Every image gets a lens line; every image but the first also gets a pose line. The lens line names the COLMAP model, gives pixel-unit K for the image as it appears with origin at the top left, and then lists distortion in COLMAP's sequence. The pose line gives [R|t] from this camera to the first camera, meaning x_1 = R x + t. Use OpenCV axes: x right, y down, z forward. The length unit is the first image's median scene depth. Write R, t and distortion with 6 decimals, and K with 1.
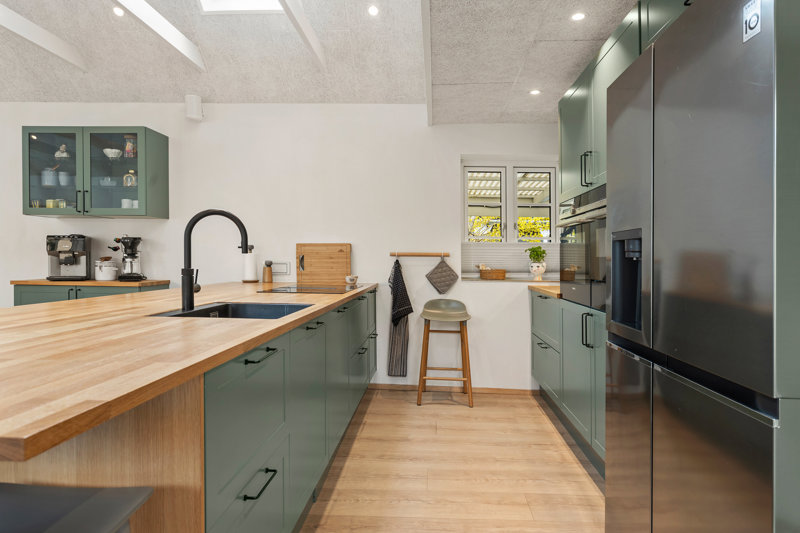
lens RADIAL K [[486.6, 0, 400.7], [0, 486.6, 261.2], [0, 0, 1]] dist [0.007571, -0.001361]
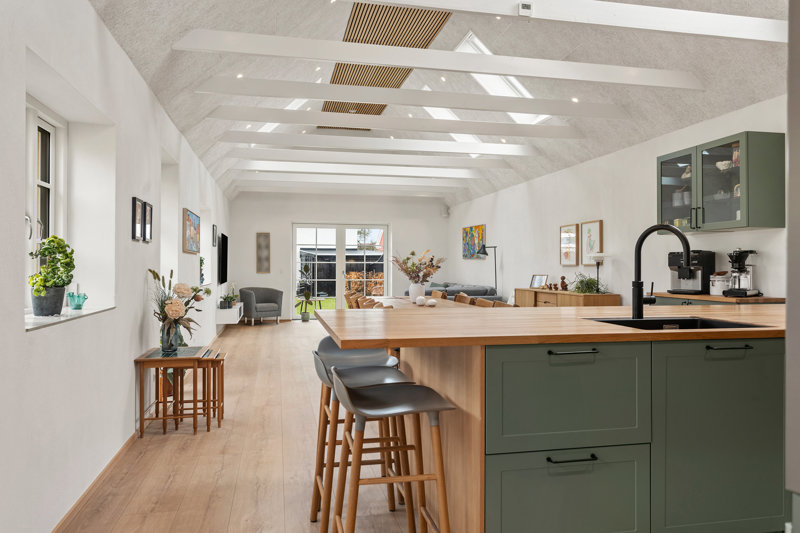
lens RADIAL K [[597.6, 0, 402.0], [0, 597.6, 267.7], [0, 0, 1]] dist [0.001055, -0.001504]
pose [[0.224601, -0.011457, -0.974383, 0.433571], [-0.006231, 0.999894, -0.013193, 0.003381], [0.974431, 0.009035, 0.224506, 0.106045]]
